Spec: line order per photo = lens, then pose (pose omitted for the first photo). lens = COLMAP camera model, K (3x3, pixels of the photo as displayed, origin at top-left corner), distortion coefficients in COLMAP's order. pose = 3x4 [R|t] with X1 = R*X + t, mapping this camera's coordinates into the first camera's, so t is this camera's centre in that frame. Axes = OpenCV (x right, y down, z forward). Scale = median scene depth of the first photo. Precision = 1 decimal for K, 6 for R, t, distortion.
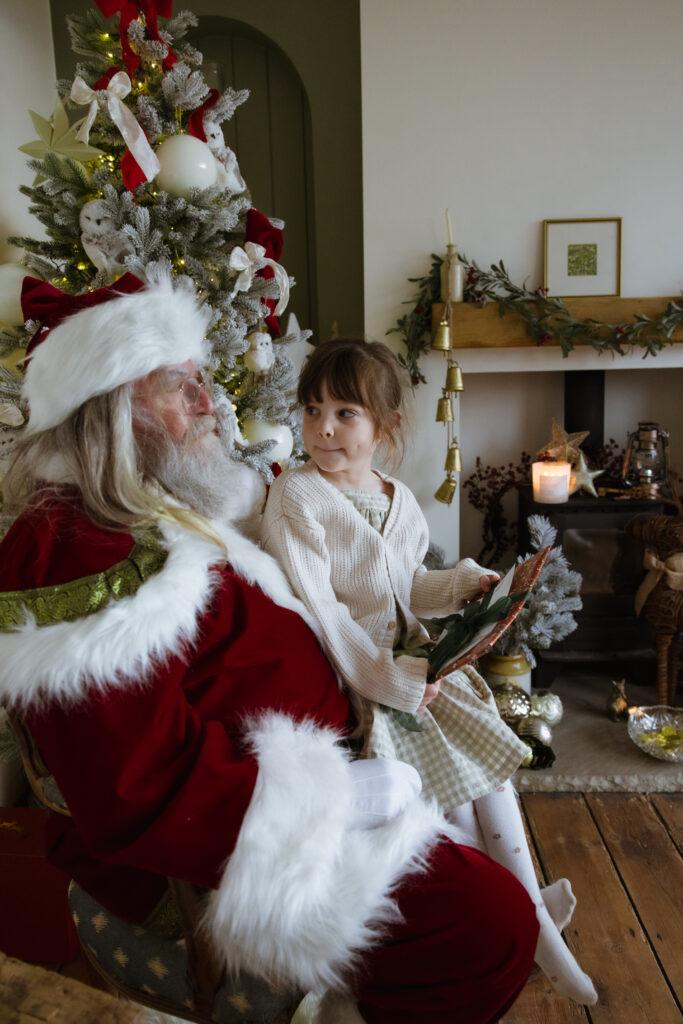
lens RADIAL K [[783.8, 0, 341.5], [0, 783.8, 512.0], [0, 0, 1]] dist [-0.018581, 0.005060]
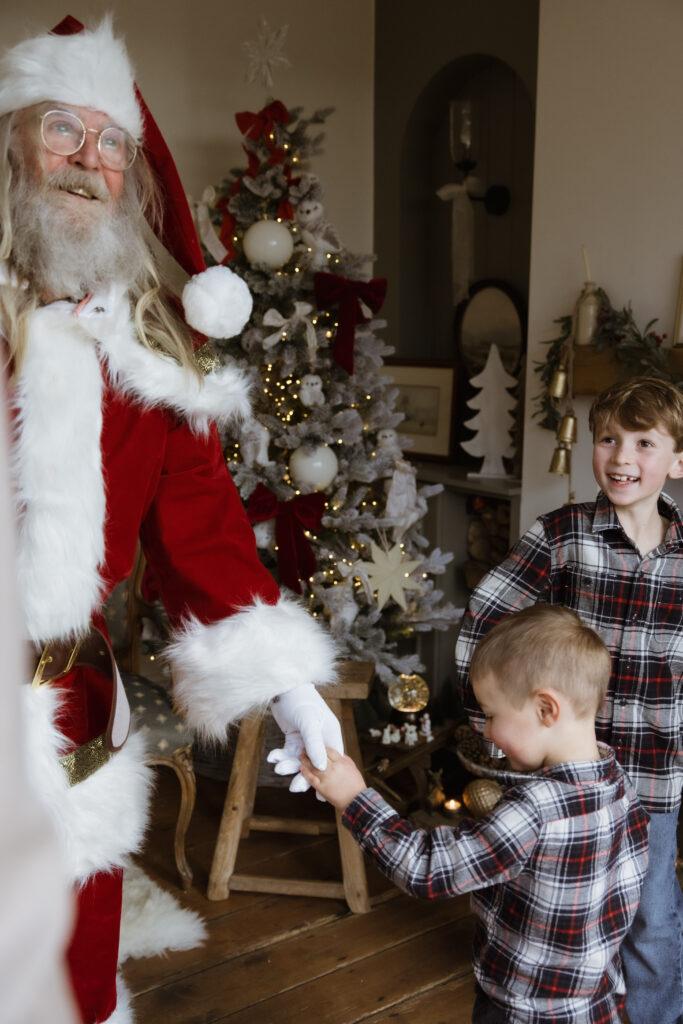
lens RADIAL K [[1123.3, 0, 341.5], [0, 1123.3, 512.0], [0, 0, 1]] dist [0.001331, -0.006901]
pose [[0.631970, 0.160593, -0.758171, 1.288840], [-0.176660, 0.982390, 0.060833, -0.140210], [0.754589, 0.095494, 0.649212, -0.051447]]
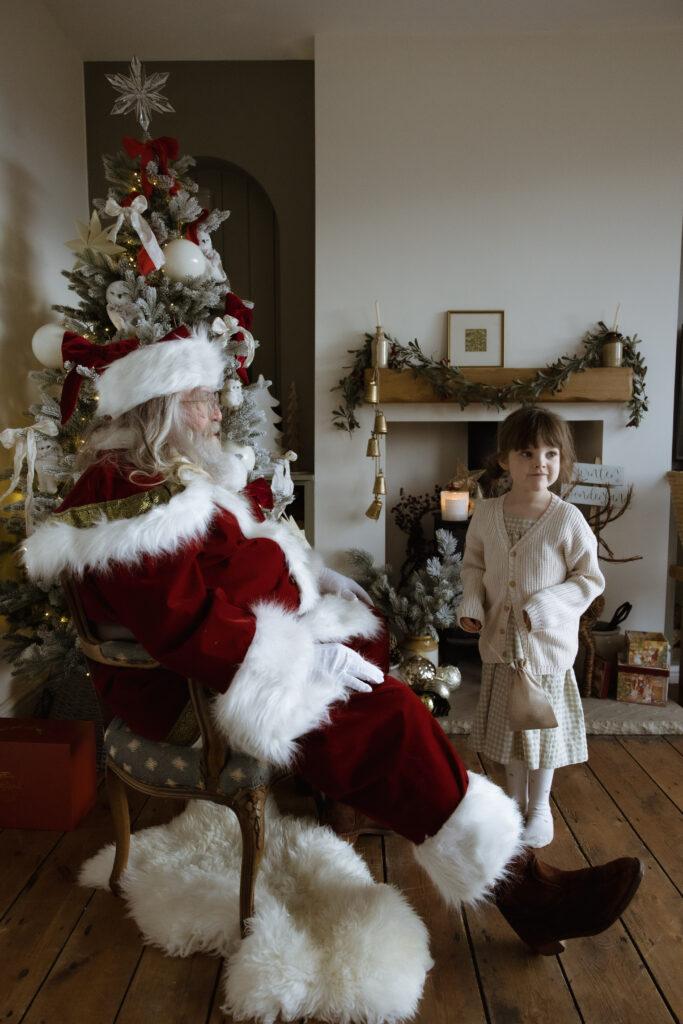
lens RADIAL K [[705.9, 0, 341.5], [0, 705.9, 512.0], [0, 0, 1]] dist [0.008509, -0.000684]
pose [[0.999139, 0.021999, 0.035183, 0.050714], [-0.018530, 0.995202, -0.096070, 0.125191], [-0.037127, 0.095336, 0.994753, -0.237751]]
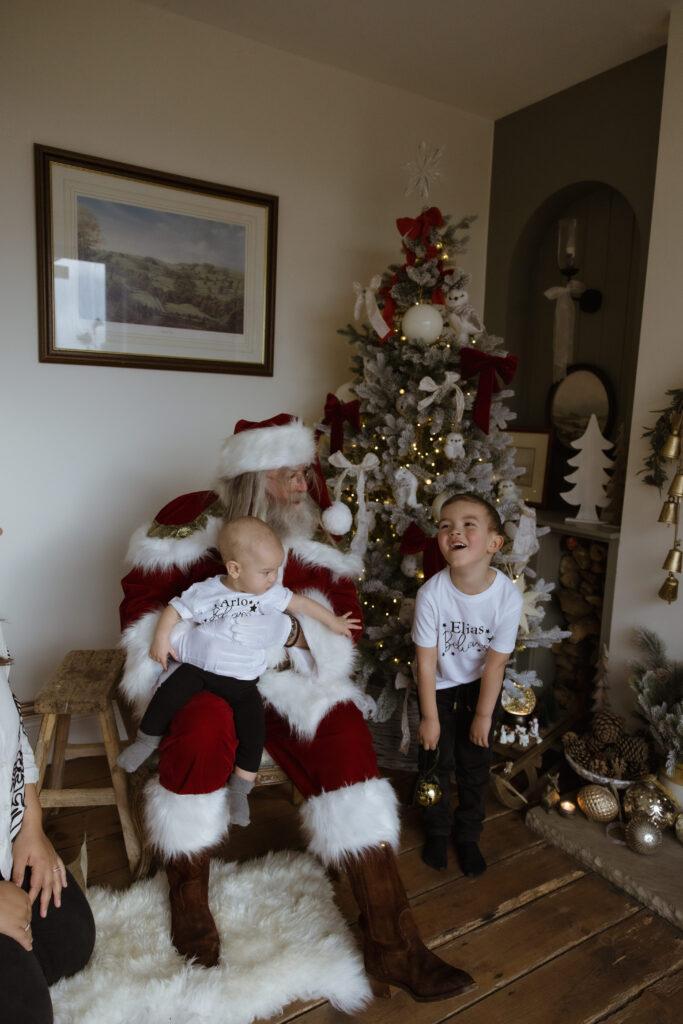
lens RADIAL K [[705.9, 0, 341.5], [0, 705.9, 512.0], [0, 0, 1]] dist [0.008509, -0.000684]
pose [[0.574431, 0.165891, -0.801567, 0.856522], [-0.211637, 0.976051, 0.050336, -0.112626], [0.790721, 0.140727, 0.595783, 0.096243]]
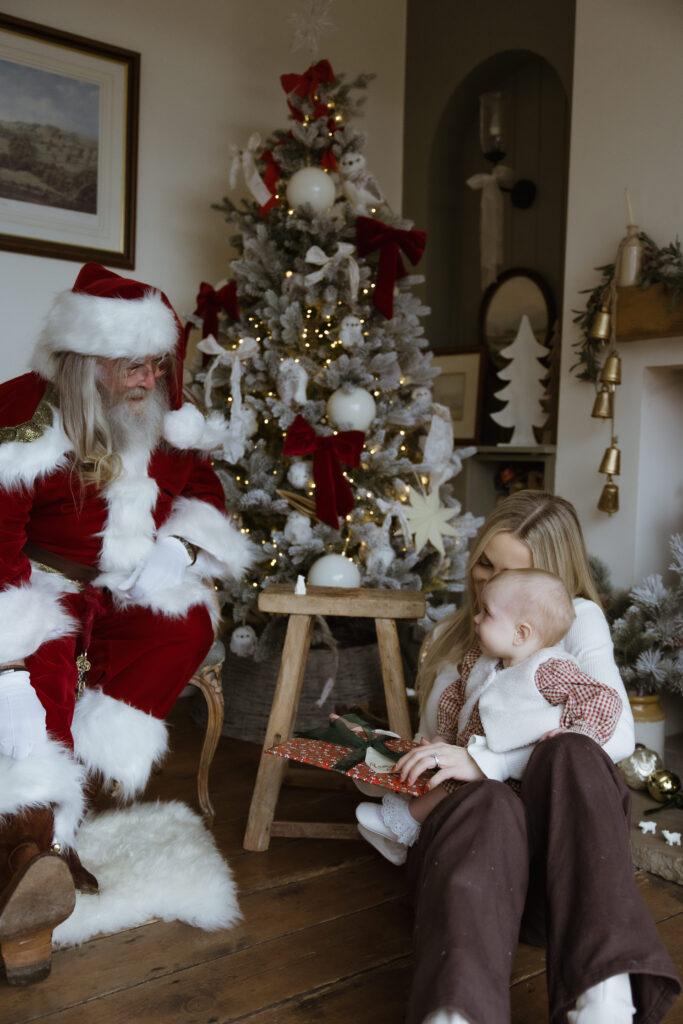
lens RADIAL K [[960.2, 0, 341.5], [0, 960.2, 512.0], [0, 0, 1]] dist [-0.003273, 0.012406]
pose [[0.634974, 0.091583, -0.767086, 1.058180], [-0.197447, 0.979209, -0.046533, 0.134937], [0.746875, 0.181006, 0.639855, 0.119294]]
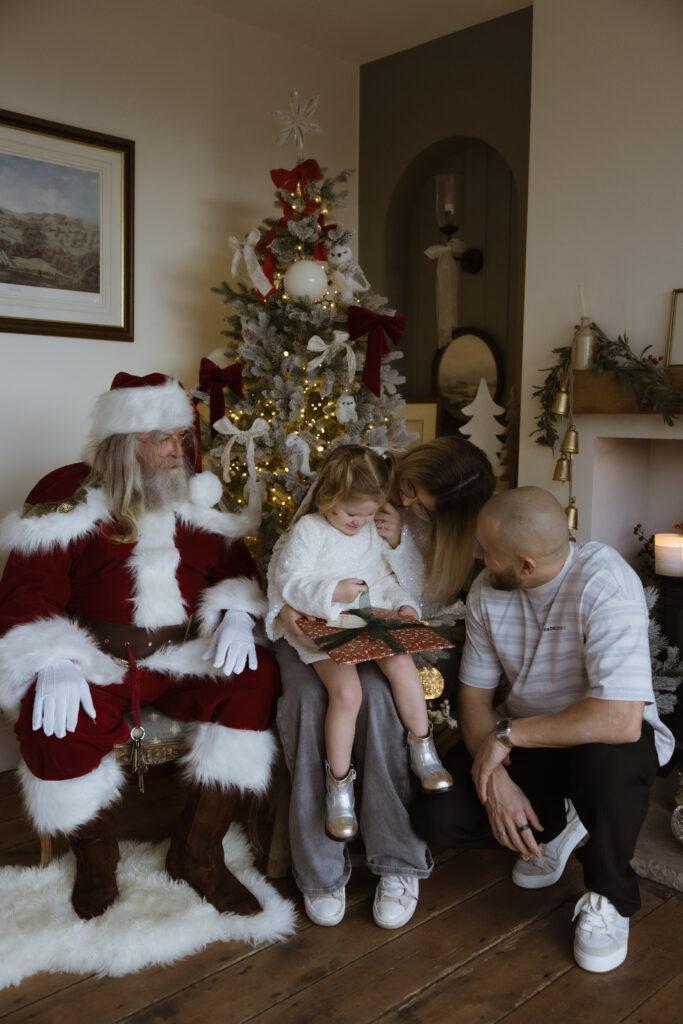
lens RADIAL K [[960.2, 0, 341.5], [0, 960.2, 512.0], [0, 0, 1]] dist [-0.003273, 0.012406]
pose [[0.730848, 0.103271, -0.674683, 1.052444], [-0.166486, 0.985603, -0.029483, 0.018585], [0.661925, 0.133873, 0.737519, -0.196878]]
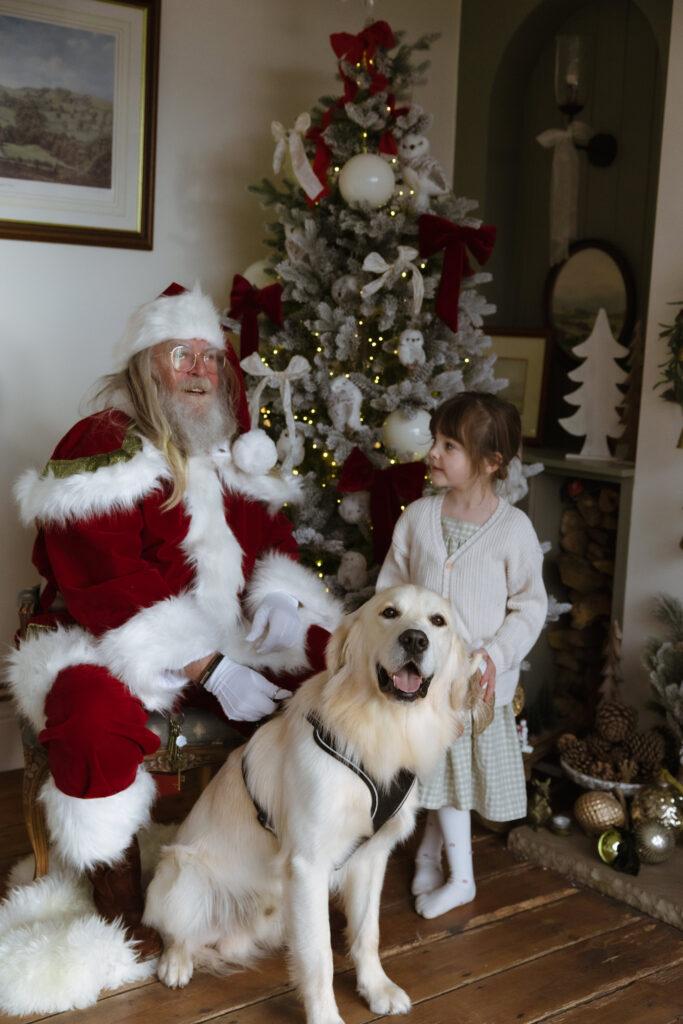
lens RADIAL K [[1322.7, 0, 341.5], [0, 1322.7, 512.0], [0, 0, 1]] dist [0.009718, 0.023357]
pose [[0.653206, 0.161321, -0.739796, 1.224409], [-0.209176, 0.977464, 0.028454, -0.020631], [0.727714, 0.136161, 0.672229, -0.234650]]
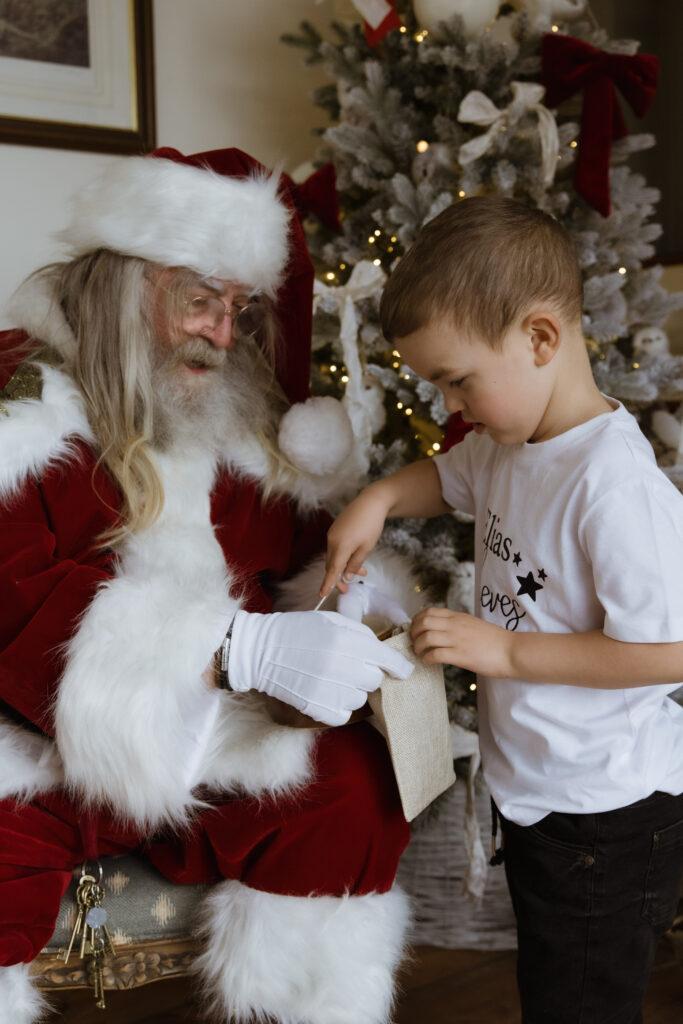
lens RADIAL K [[1176.9, 0, 341.5], [0, 1176.9, 512.0], [0, 0, 1]] dist [0.000829, 0.001874]
pose [[0.596326, 0.096131, -0.796965, 0.644742], [-0.152758, 0.988251, 0.004903, 0.047628], [0.788073, 0.118819, 0.604005, 0.294098]]
